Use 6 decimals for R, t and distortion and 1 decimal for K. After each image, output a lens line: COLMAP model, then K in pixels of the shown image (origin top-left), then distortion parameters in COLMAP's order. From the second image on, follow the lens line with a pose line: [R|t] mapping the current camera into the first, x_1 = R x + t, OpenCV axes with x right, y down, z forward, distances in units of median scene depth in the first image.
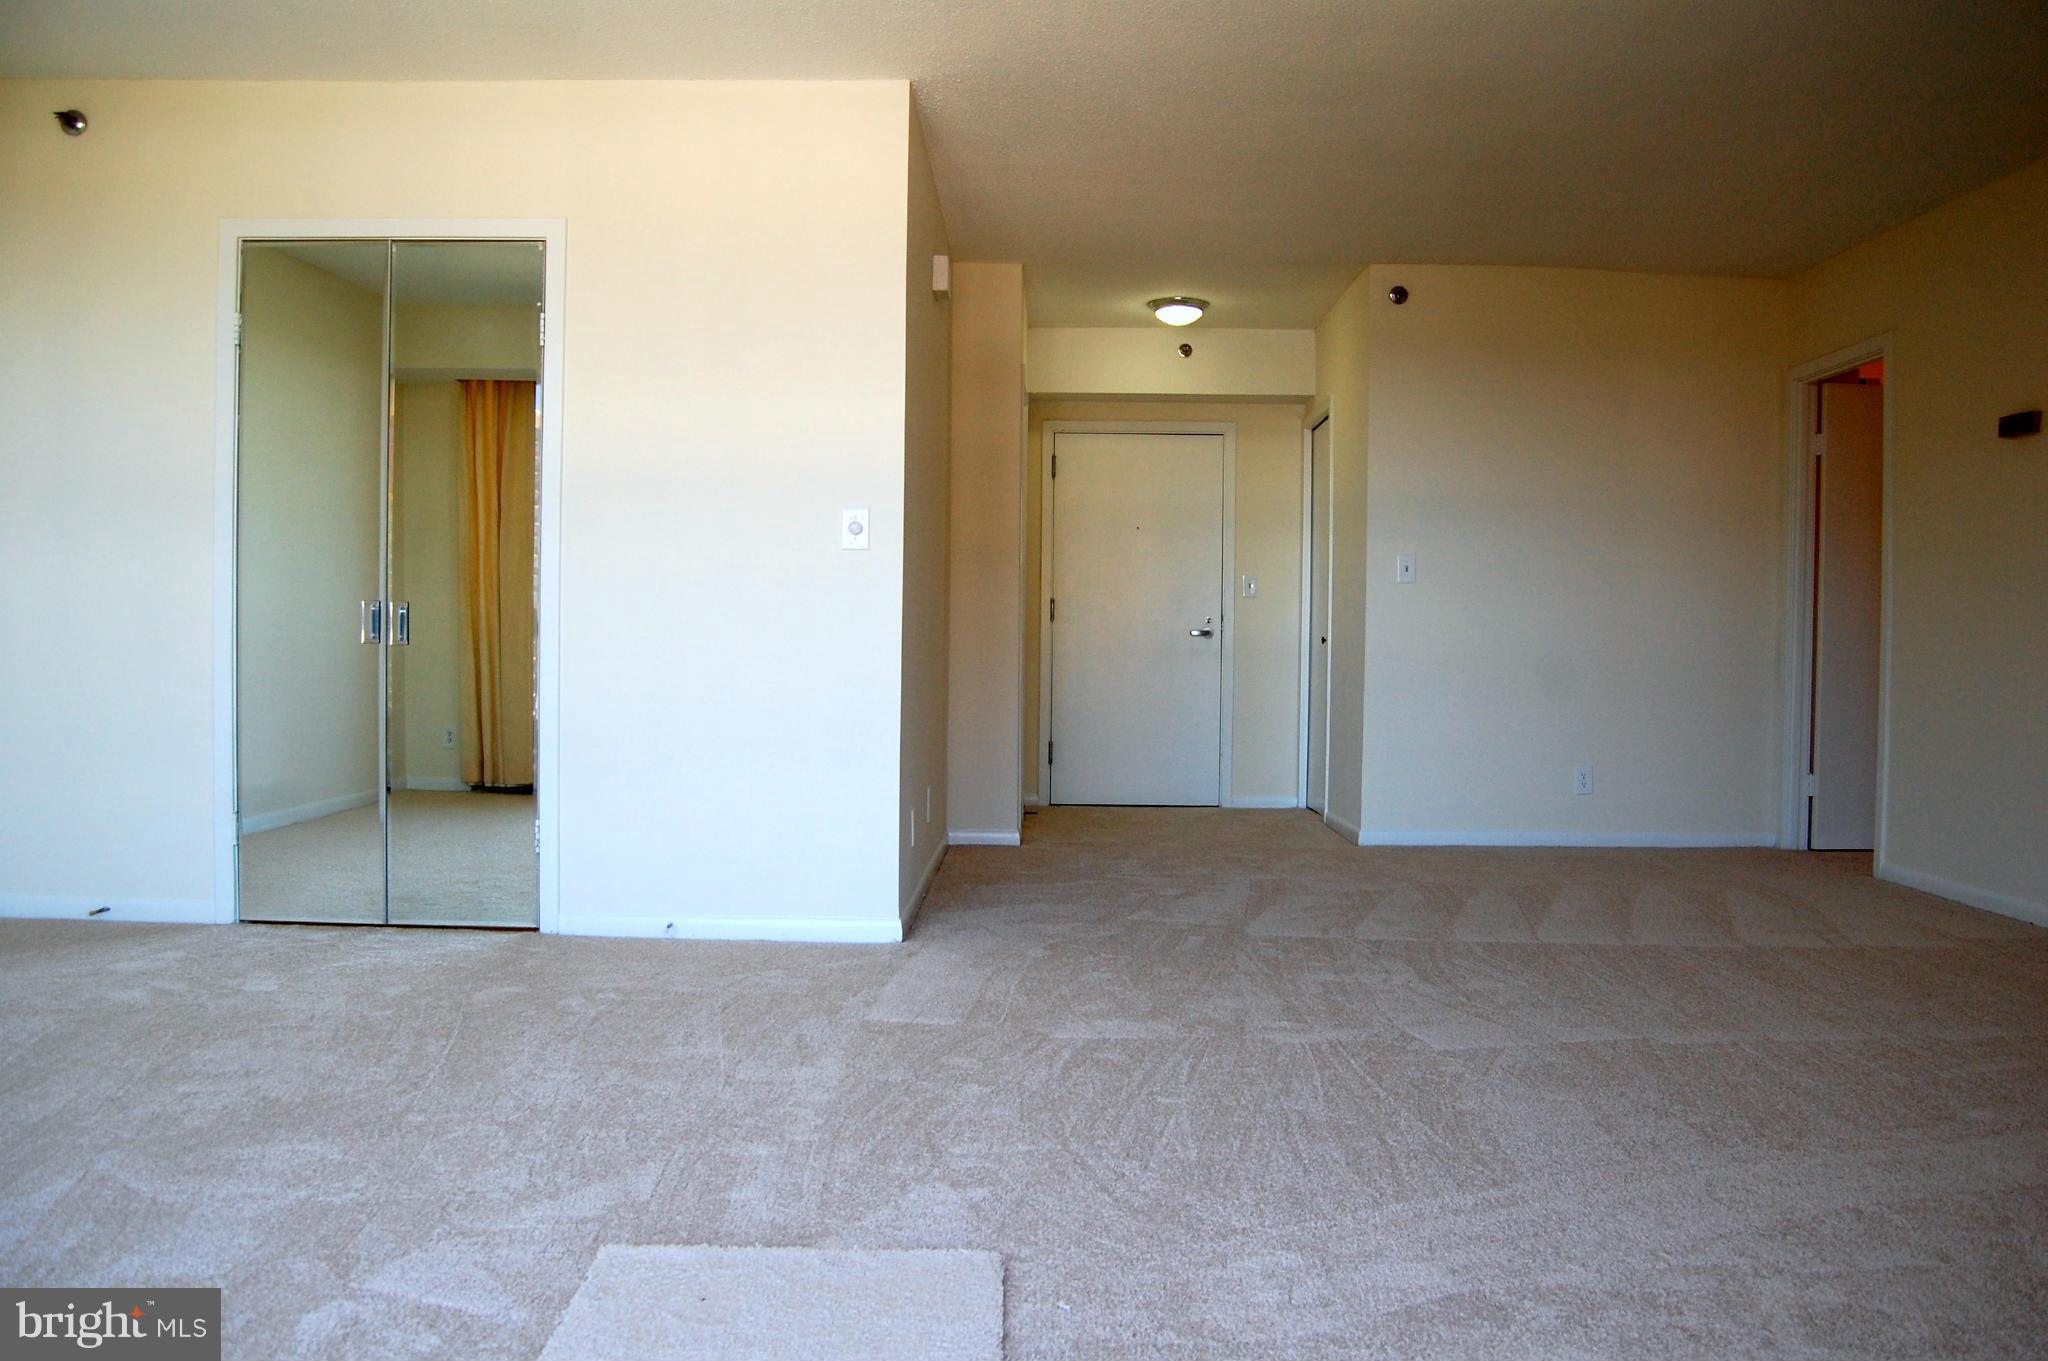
lens RADIAL K [[1609.4, 0, 1043.3], [0, 1609.4, 678.9], [0, 0, 1]] dist [-0.095083, 0.039321]
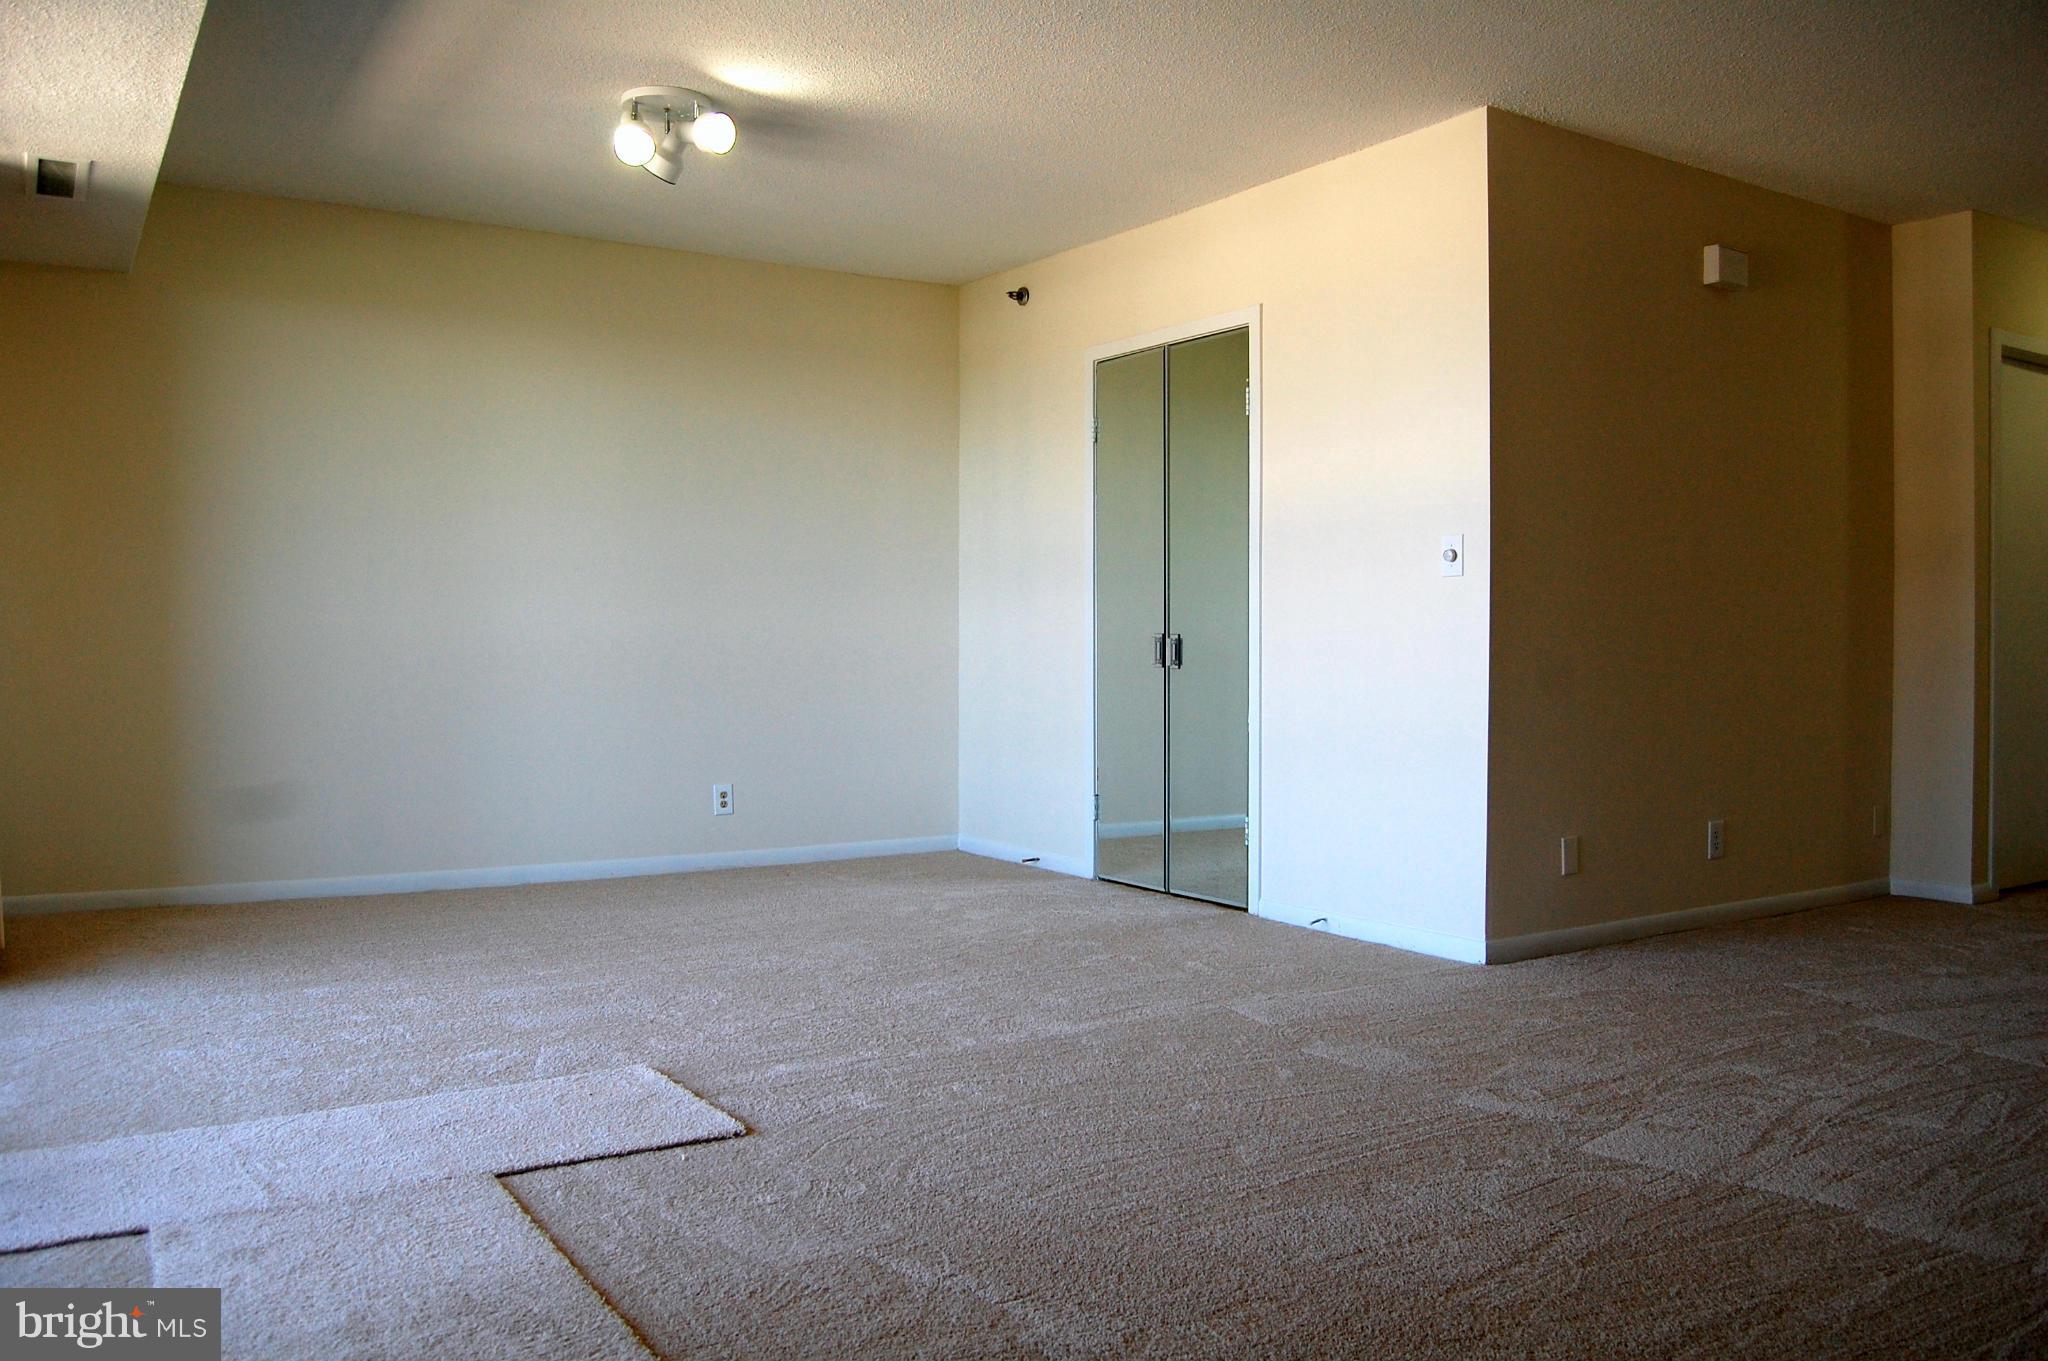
lens RADIAL K [[1609.4, 0, 1043.3], [0, 1609.4, 678.9], [0, 0, 1]] dist [-0.095083, 0.039321]
pose [[0.548505, 0.005132, -0.836132, 0.590564], [-0.011836, 0.999929, -0.001627, -0.010058], [0.836064, 0.010789, 0.548526, 0.218880]]
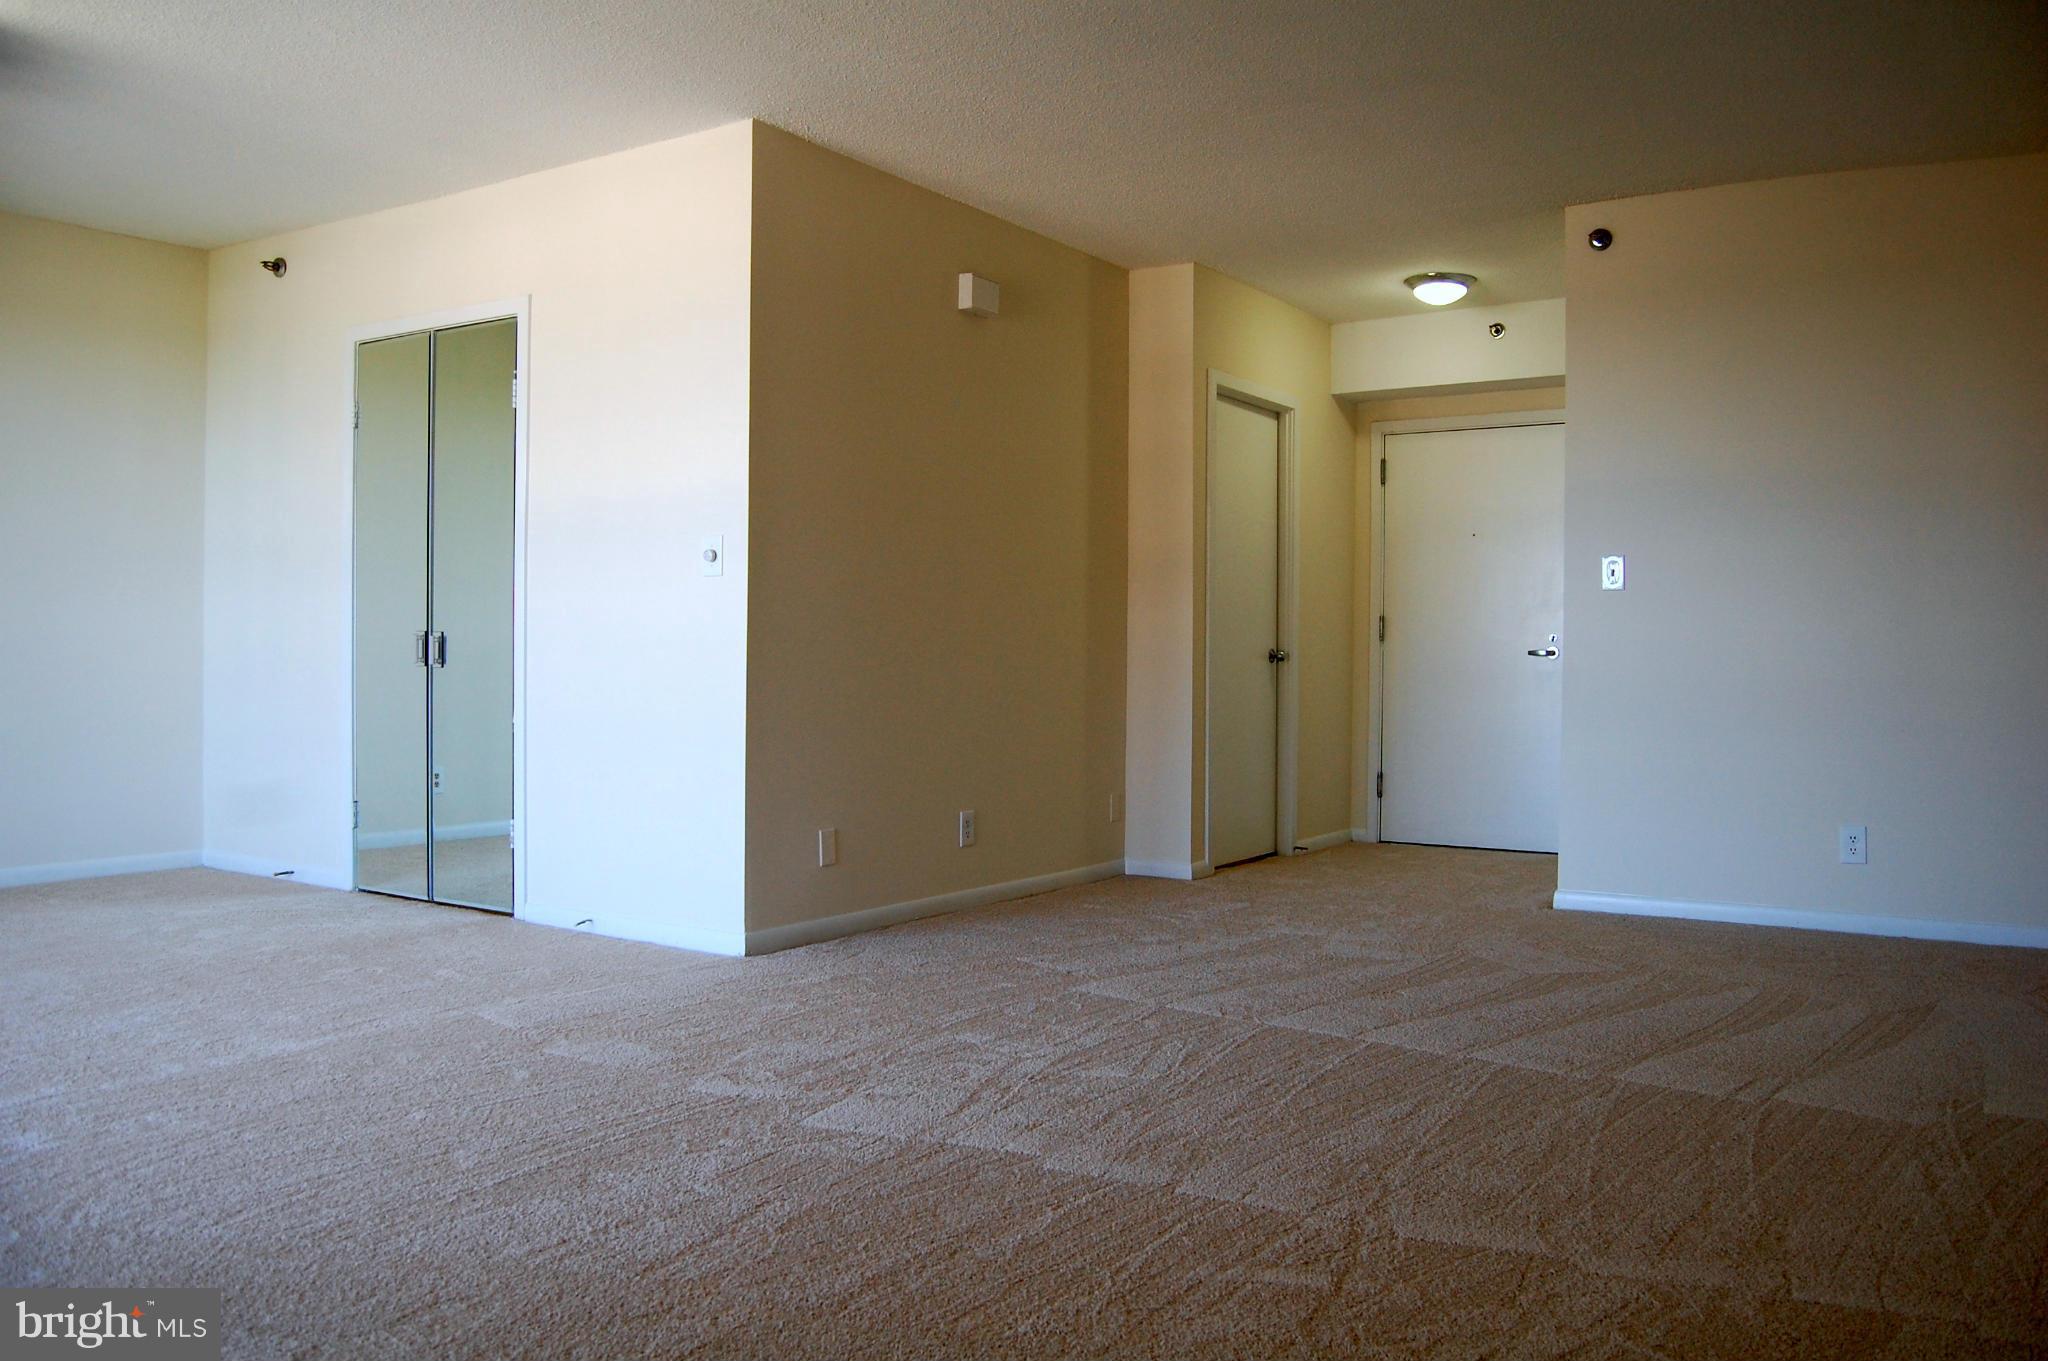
lens RADIAL K [[1609.4, 0, 1043.3], [0, 1609.4, 678.9], [0, 0, 1]] dist [-0.095083, 0.039321]
pose [[0.838760, 0.003118, -0.544493, 0.626601], [-0.010344, 0.999894, -0.010209, -0.005221], [0.544403, 0.014195, 0.838703, 0.241748]]
